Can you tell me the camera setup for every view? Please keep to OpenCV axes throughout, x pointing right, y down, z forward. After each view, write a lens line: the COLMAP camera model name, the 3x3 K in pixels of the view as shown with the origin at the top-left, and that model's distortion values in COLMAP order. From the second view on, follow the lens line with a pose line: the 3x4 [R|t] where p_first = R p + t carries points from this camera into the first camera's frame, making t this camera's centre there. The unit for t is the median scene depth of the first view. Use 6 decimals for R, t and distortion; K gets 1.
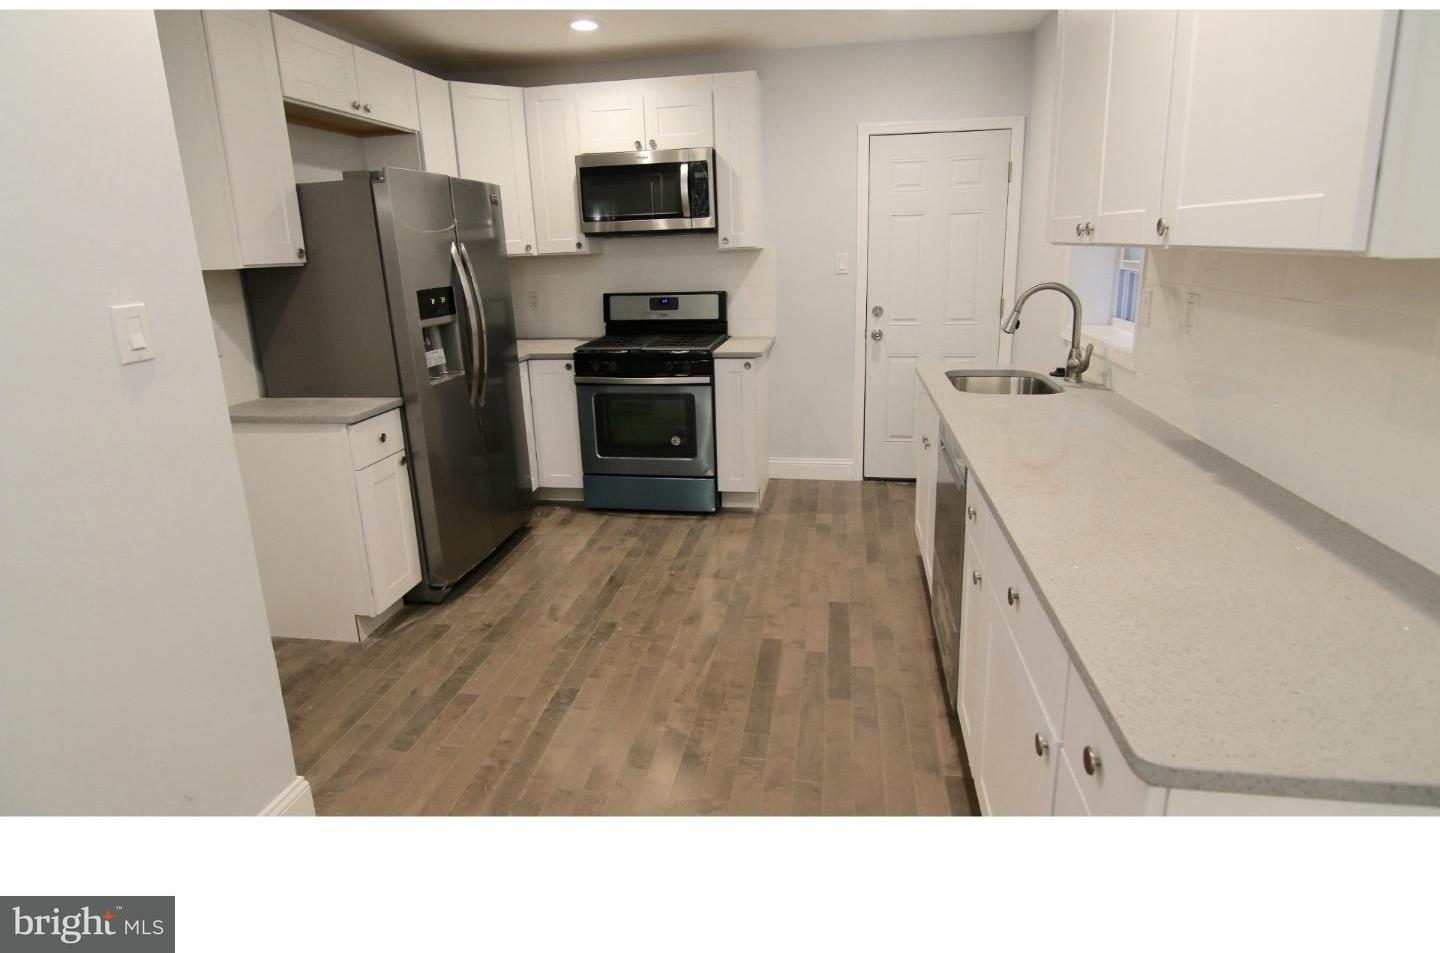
lens RADIAL K [[723.9, 0, 721.2], [0, 723.9, 405.2], [0, 0, 1]] dist [-0.000521, -0.013282]
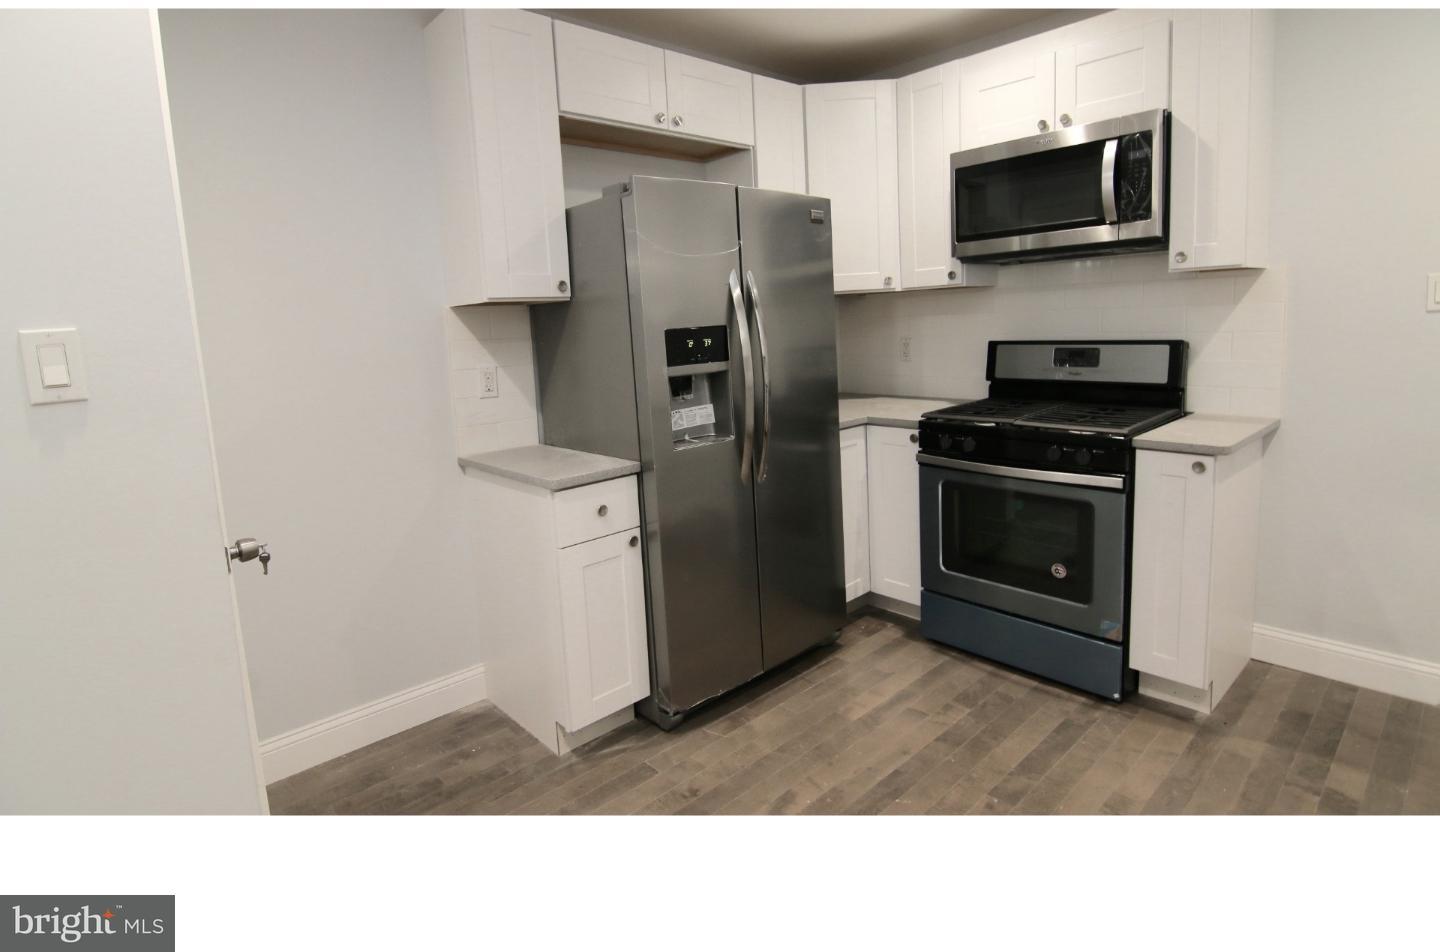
lens RADIAL K [[723.9, 0, 721.2], [0, 723.9, 404.7], [0, 0, 1]] dist [-0.000521, -0.013282]
pose [[0.788526, 0.068591, -0.611165, 0.083180], [-0.112013, 0.993157, -0.033058, -0.042293], [0.604715, 0.094525, 0.790813, 0.309095]]
